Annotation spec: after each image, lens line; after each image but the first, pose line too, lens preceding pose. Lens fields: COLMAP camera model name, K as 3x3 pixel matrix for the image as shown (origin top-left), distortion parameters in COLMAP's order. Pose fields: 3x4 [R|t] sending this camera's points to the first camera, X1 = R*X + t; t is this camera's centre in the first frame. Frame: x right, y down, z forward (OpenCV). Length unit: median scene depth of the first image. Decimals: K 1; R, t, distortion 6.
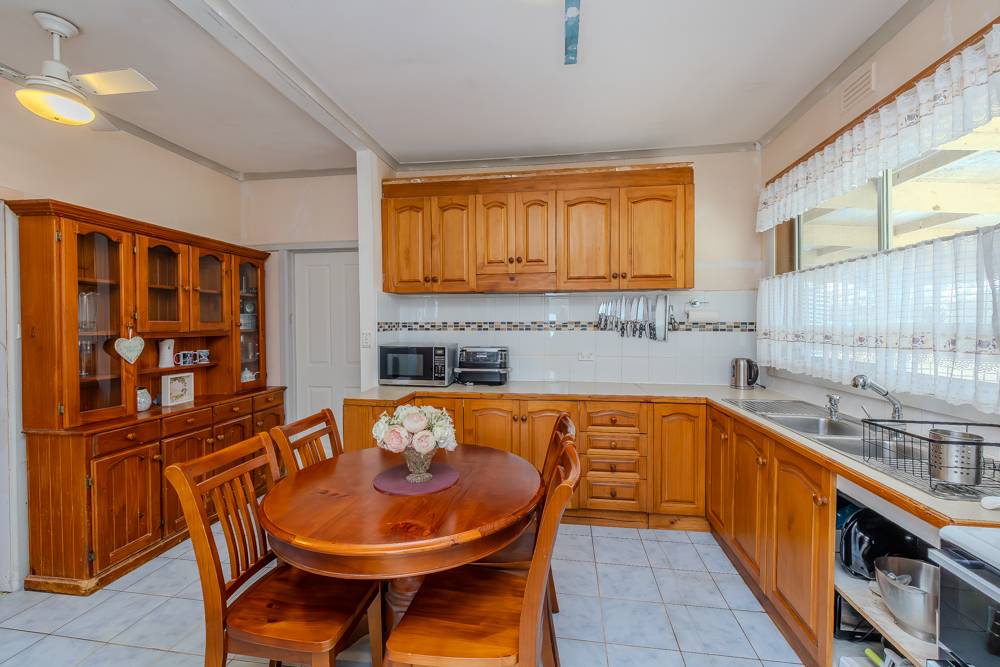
lens RADIAL K [[428.9, 0, 504.9], [0, 428.9, 329.4], [0, 0, 1]] dist [0.000283, 0.005805]
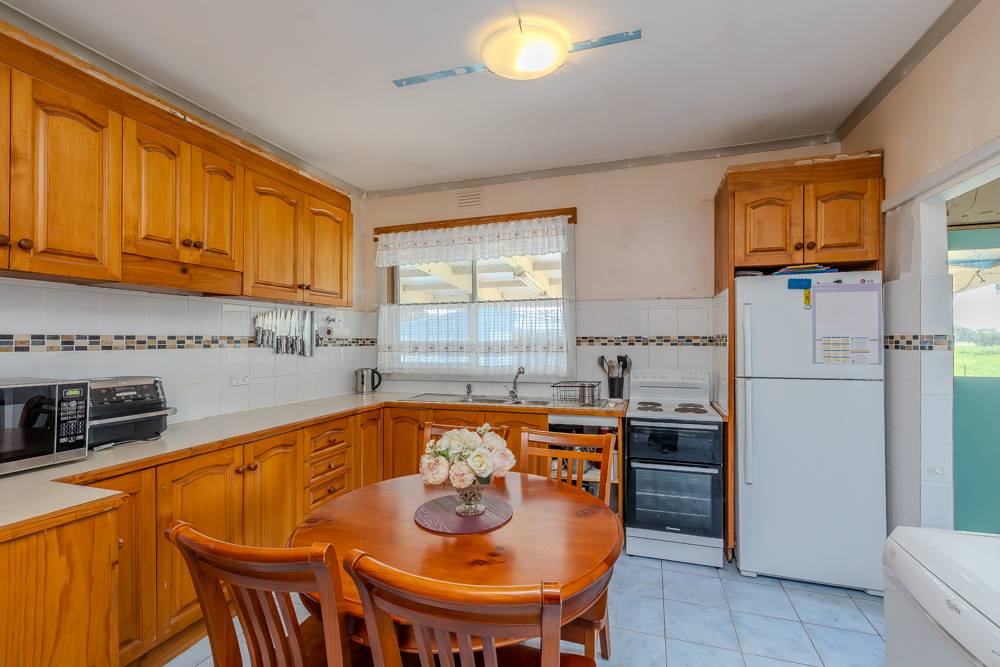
lens RADIAL K [[425.5, 0, 495.8], [0, 425.5, 337.7], [0, 0, 1]] dist [-0.000016, -0.000037]
pose [[0.192045, 0.006864, 0.981362, -0.530259], [0.010085, 0.999909, -0.008967, -0.003936], [-0.981334, 0.011619, 0.191958, 0.397581]]
